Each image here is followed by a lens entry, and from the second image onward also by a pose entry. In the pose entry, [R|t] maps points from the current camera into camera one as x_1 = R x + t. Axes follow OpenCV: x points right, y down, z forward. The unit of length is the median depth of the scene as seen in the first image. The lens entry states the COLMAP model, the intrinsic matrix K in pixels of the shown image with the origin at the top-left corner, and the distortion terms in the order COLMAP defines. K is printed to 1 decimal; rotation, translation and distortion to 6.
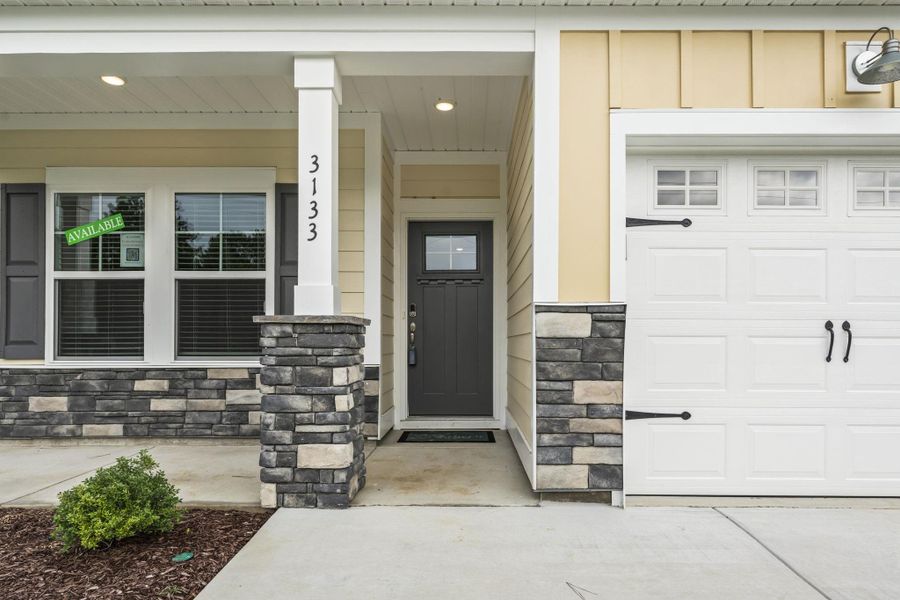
lens RADIAL K [[542.2, 0, 468.0], [0, 542.2, 345.7], [0, 0, 1]] dist [-0.016845, 0.000191]
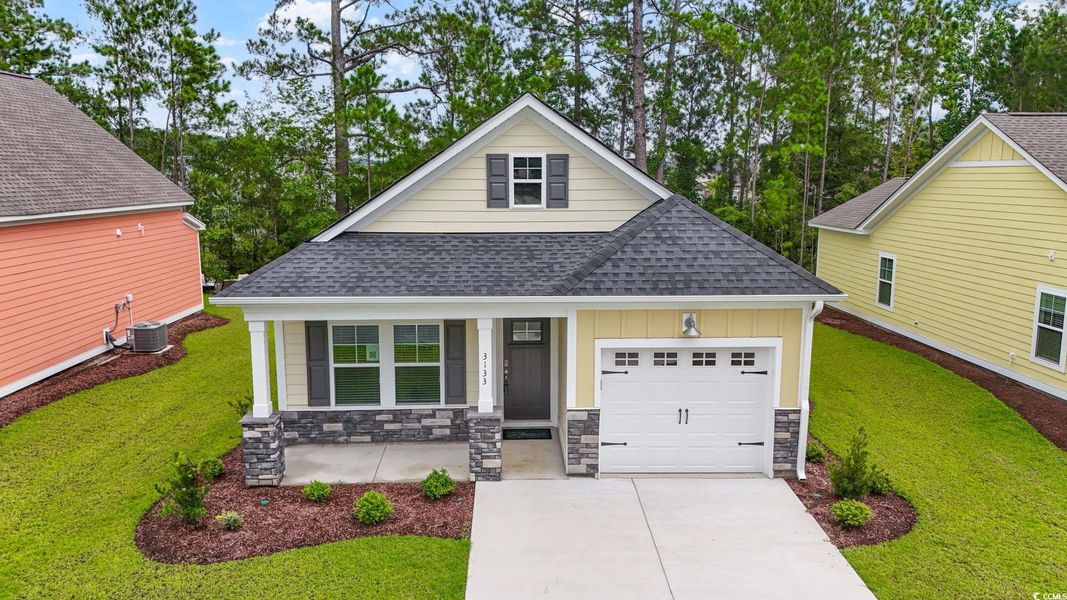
lens RADIAL K [[791.6, 0, 533.5], [0, 791.6, 300.0], [0, 0, 1]] dist [0.022412, -0.002611]
pose [[0.999287, -0.006418, 0.037199, -0.166880], [0.000659, 0.988256, 0.152806, -1.062636], [-0.037743, -0.152672, 0.987556, -2.476674]]
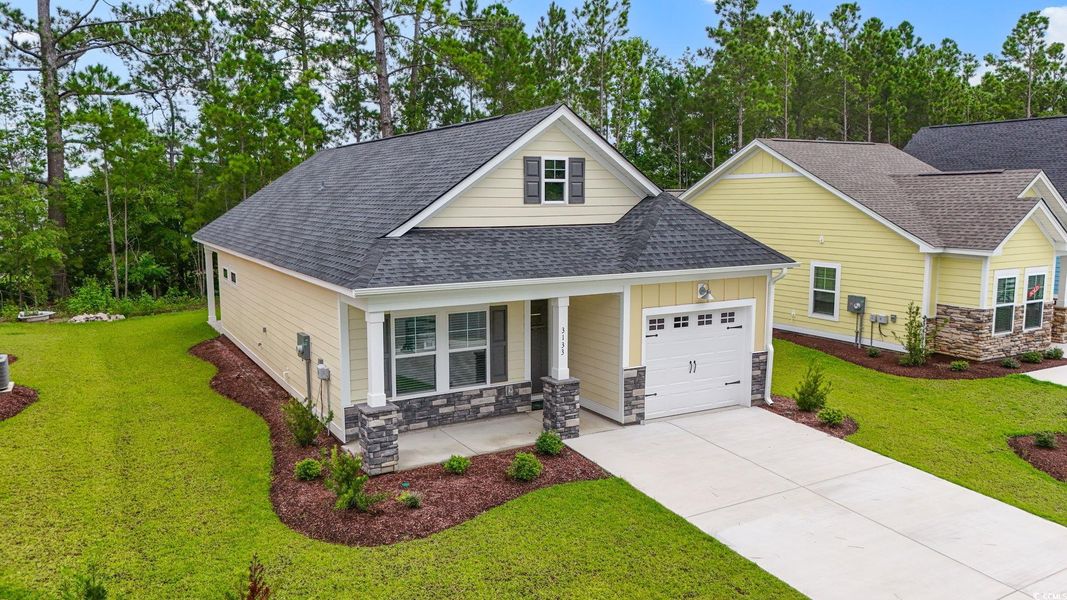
lens RADIAL K [[791.6, 0, 533.5], [0, 791.6, 300.0], [0, 0, 1]] dist [0.022412, -0.002611]
pose [[0.865680, -0.066676, 0.496138, -2.332827], [0.003355, 0.991841, 0.127440, -0.951511], [-0.500587, -0.108658, 0.858840, -2.425685]]
